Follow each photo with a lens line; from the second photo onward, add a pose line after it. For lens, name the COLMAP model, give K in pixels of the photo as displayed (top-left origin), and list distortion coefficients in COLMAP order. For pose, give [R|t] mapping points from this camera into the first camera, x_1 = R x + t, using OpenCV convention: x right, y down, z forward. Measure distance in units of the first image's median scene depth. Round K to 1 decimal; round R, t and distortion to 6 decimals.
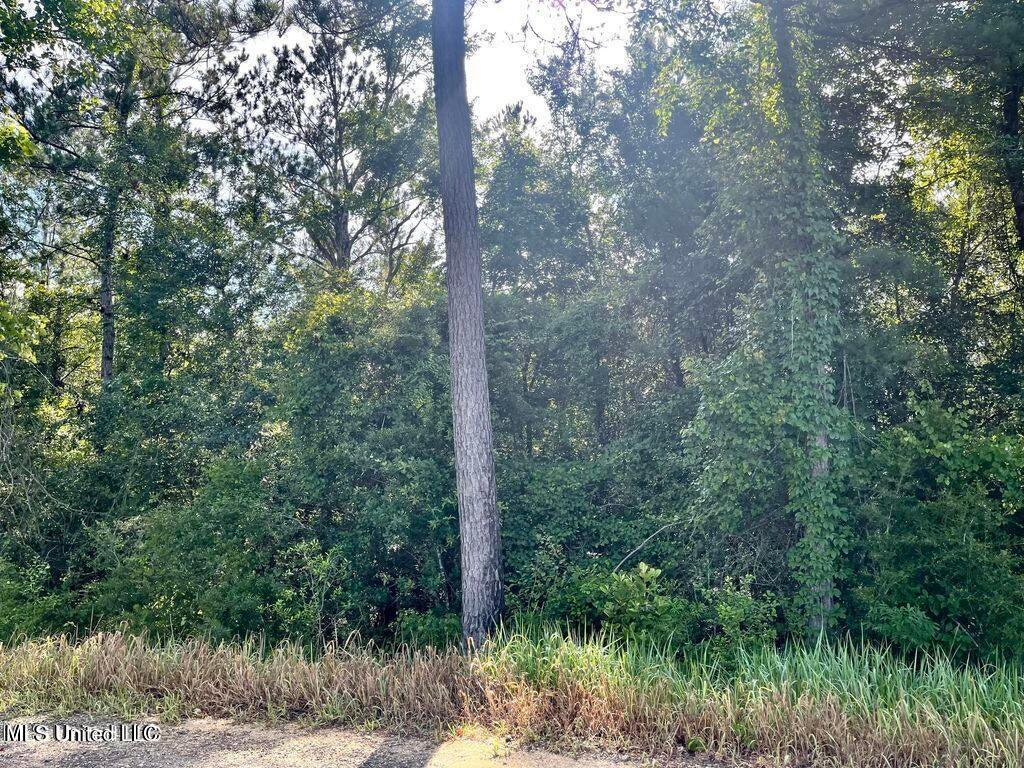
lens RADIAL K [[774.0, 0, 509.1], [0, 774.0, 390.0], [0, 0, 1]] dist [0.090564, -0.107201]
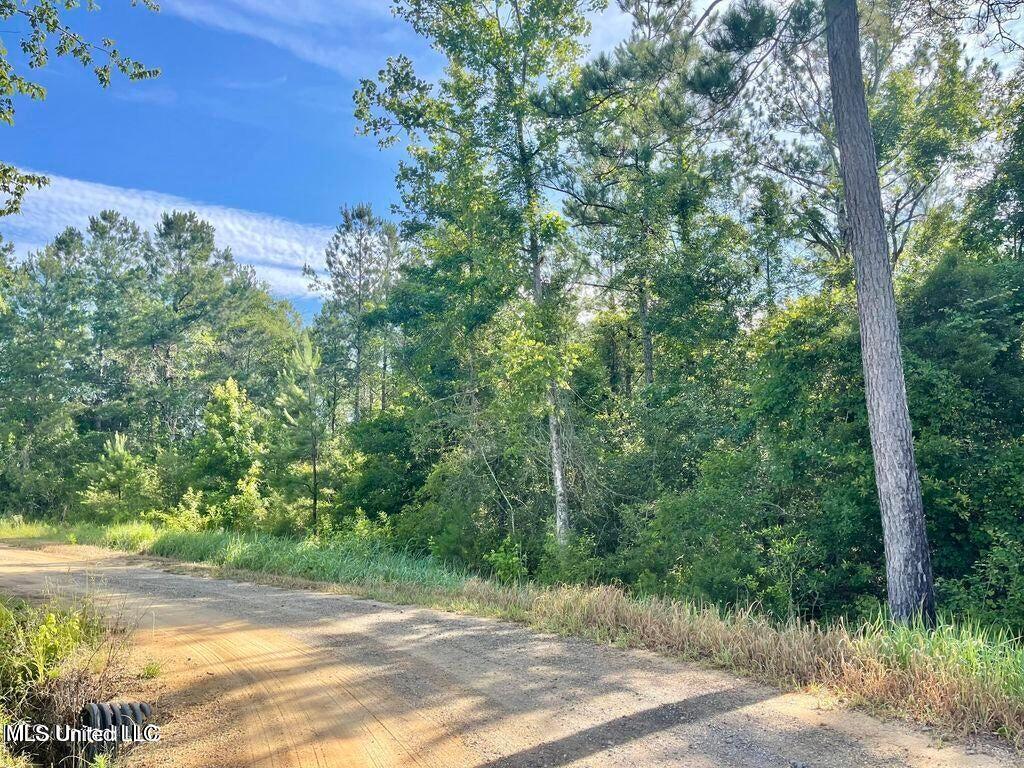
lens RADIAL K [[774.0, 0, 509.1], [0, 774.0, 390.0], [0, 0, 1]] dist [0.090564, -0.107201]
pose [[0.752813, -0.078730, -0.653509, 0.215573], [0.095022, 0.995420, -0.010460, -0.030077], [0.651339, -0.054224, 0.756847, -0.107229]]
